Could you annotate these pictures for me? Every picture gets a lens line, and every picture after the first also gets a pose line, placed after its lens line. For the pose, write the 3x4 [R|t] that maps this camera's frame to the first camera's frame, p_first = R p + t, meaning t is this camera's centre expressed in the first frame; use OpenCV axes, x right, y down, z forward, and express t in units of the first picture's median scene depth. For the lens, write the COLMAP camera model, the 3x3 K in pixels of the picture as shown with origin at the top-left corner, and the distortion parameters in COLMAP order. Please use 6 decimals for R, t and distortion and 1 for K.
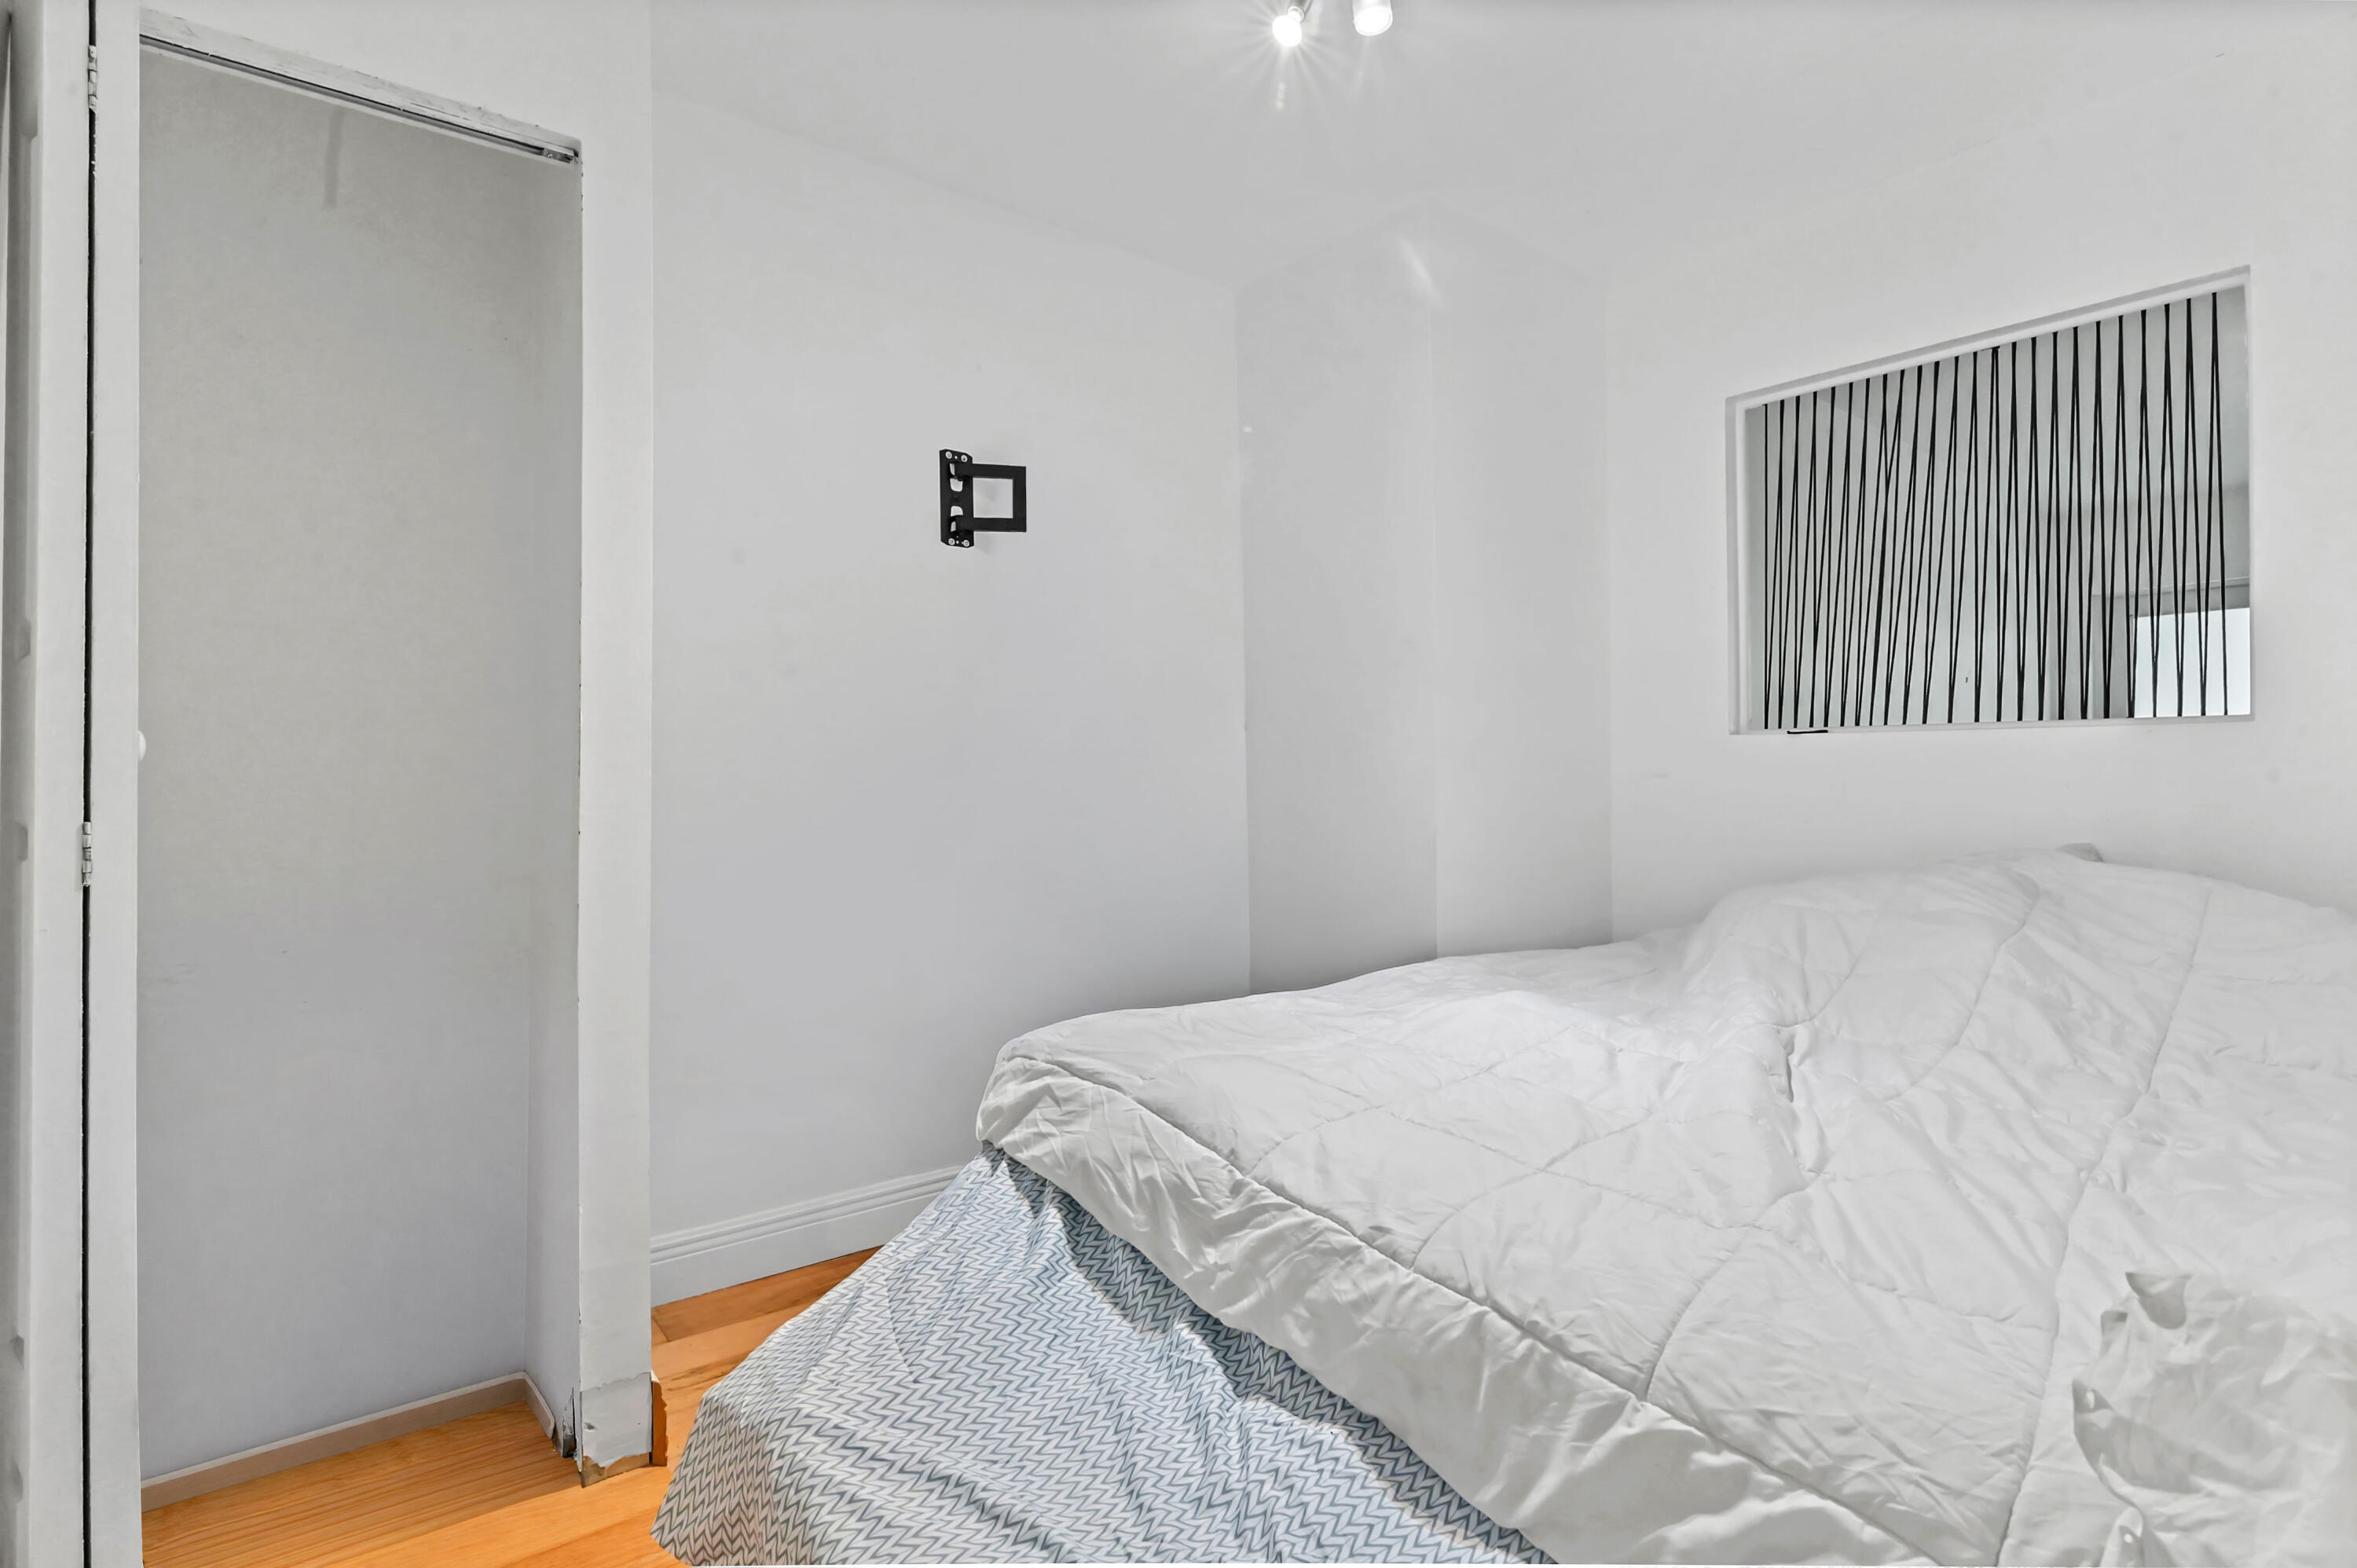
lens RADIAL K [[1092.9, 0, 1178.9], [0, 1092.9, 762.5], [0, 0, 1]] dist [0.030840, -0.000077]
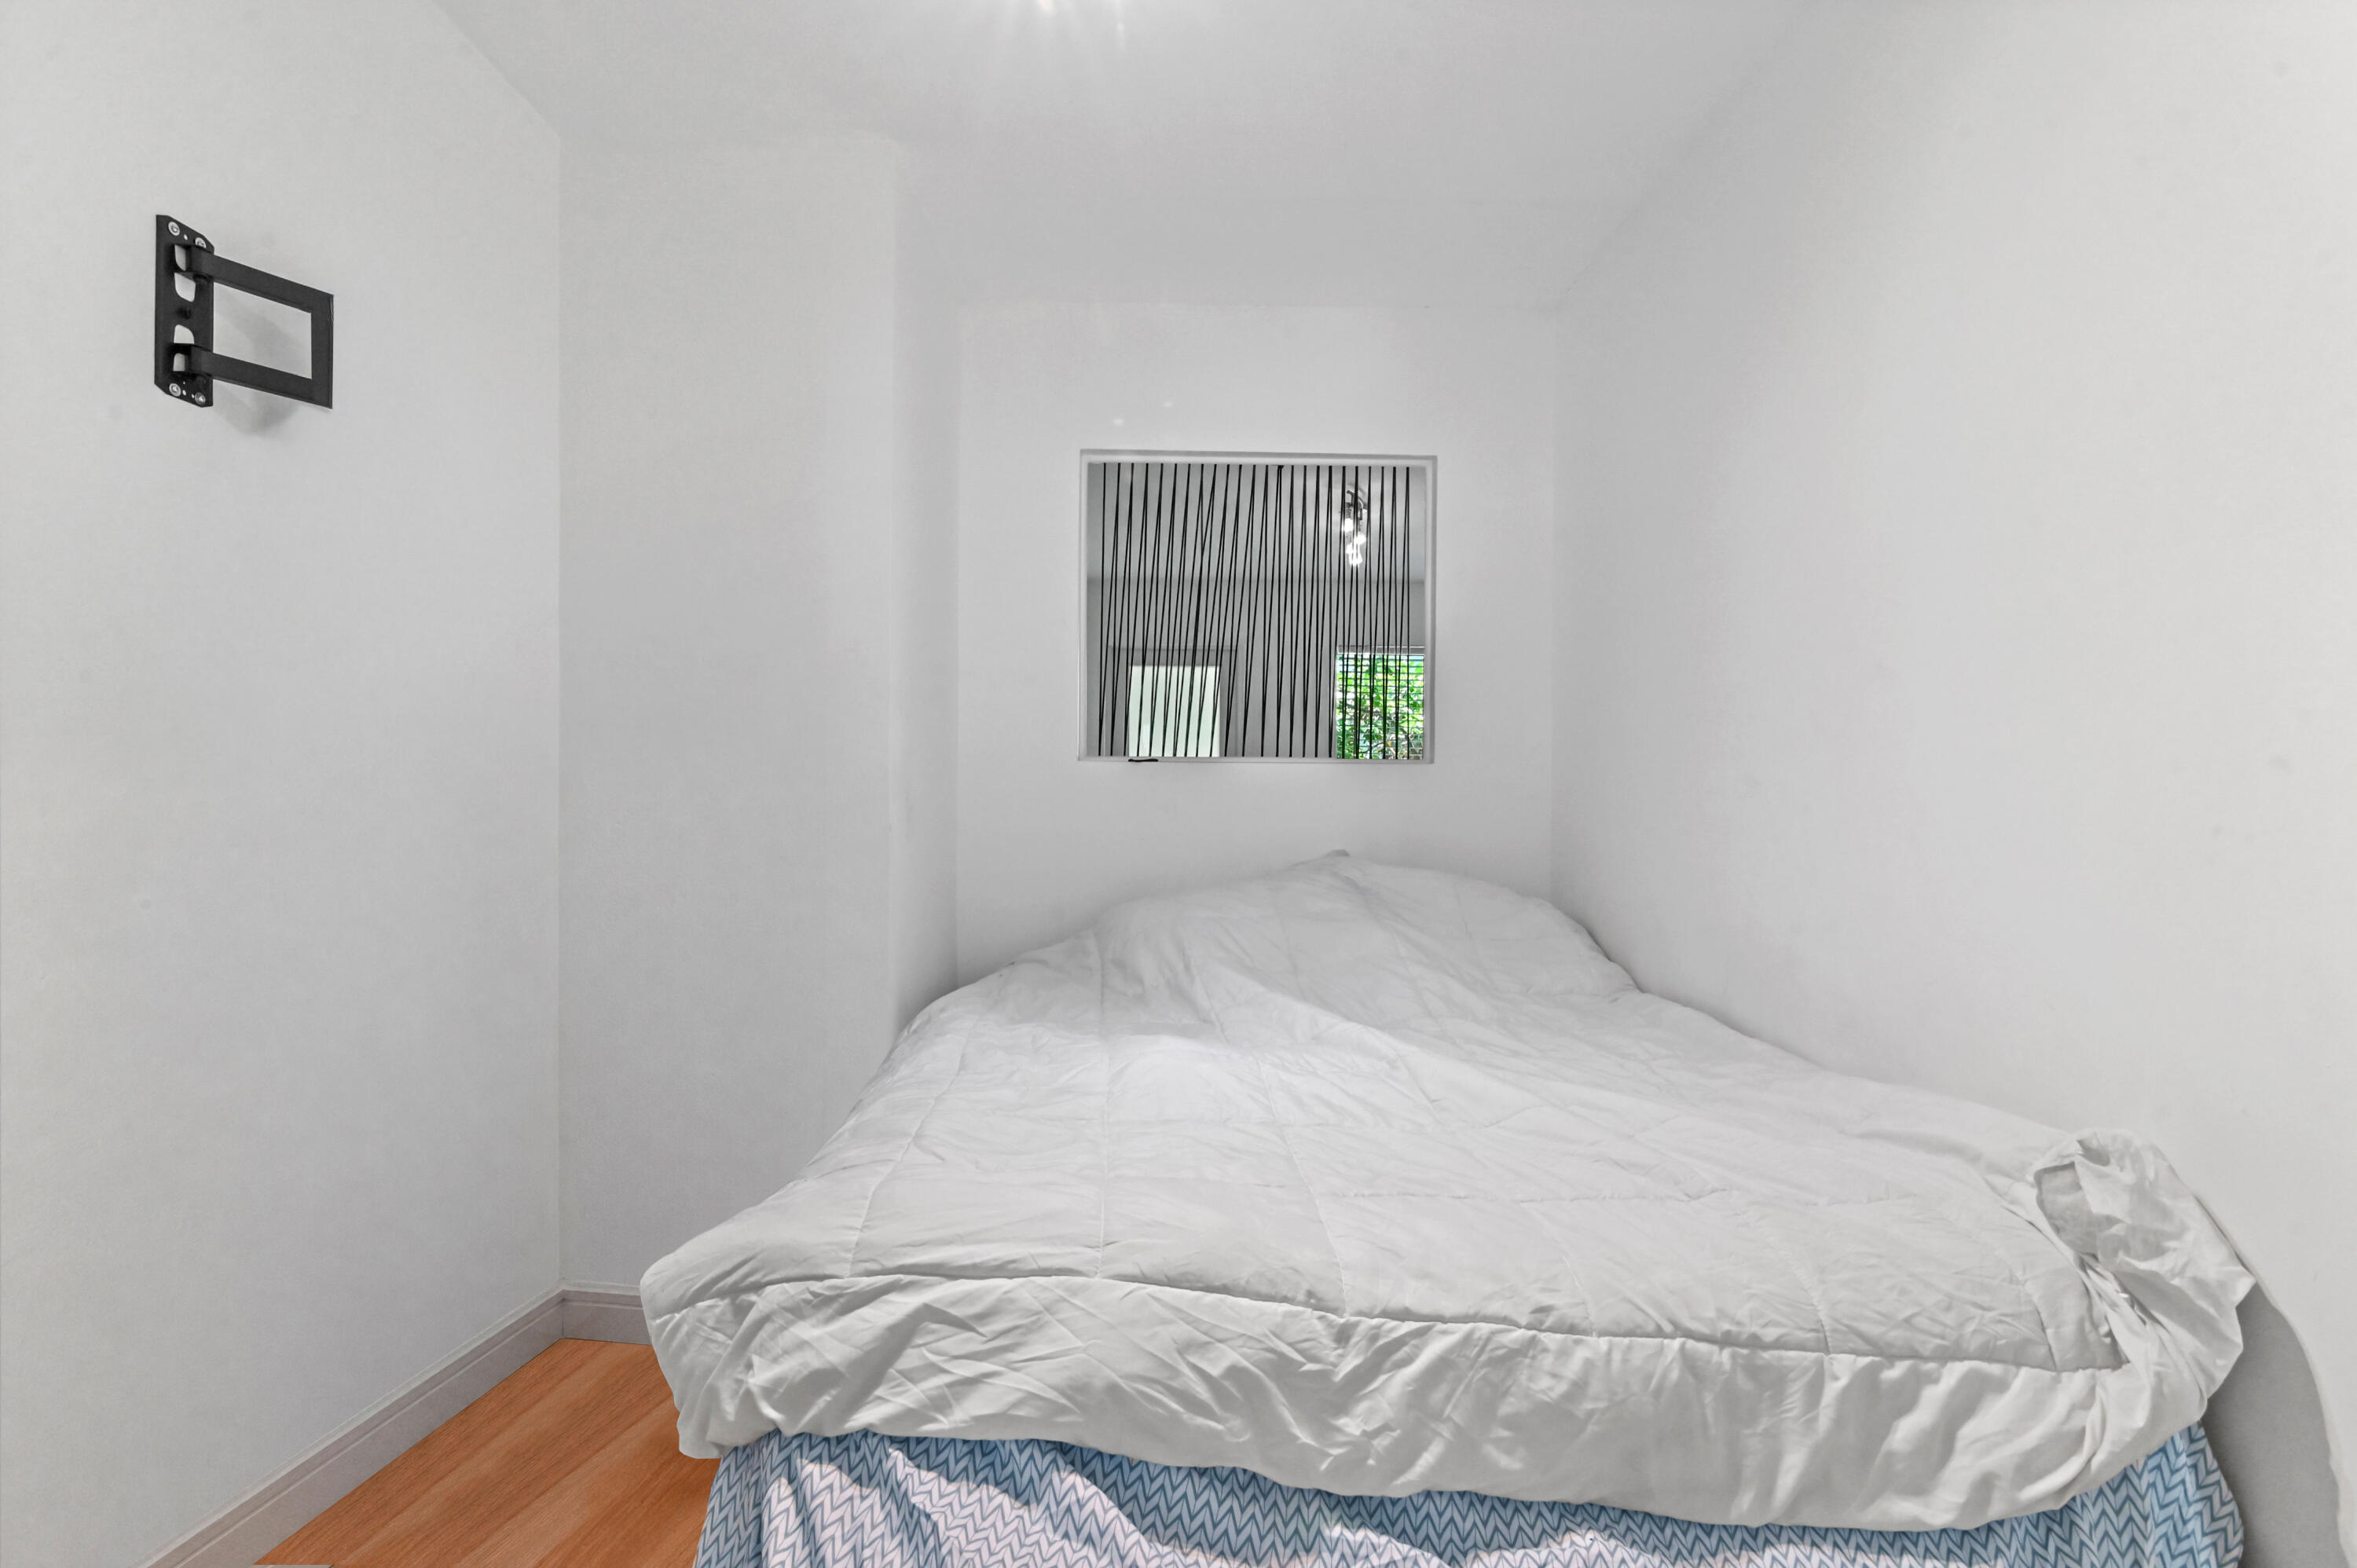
lens RADIAL K [[1109.1, 0, 1289.0], [0, 1109.1, 744.4], [0, 0, 1]] dist [-0.036394, 0.029511]
pose [[0.614893, 0.026747, 0.788157, -0.676441], [-0.009020, 0.999598, -0.026885, -0.039670], [-0.788559, 0.009422, 0.614887, 0.539404]]
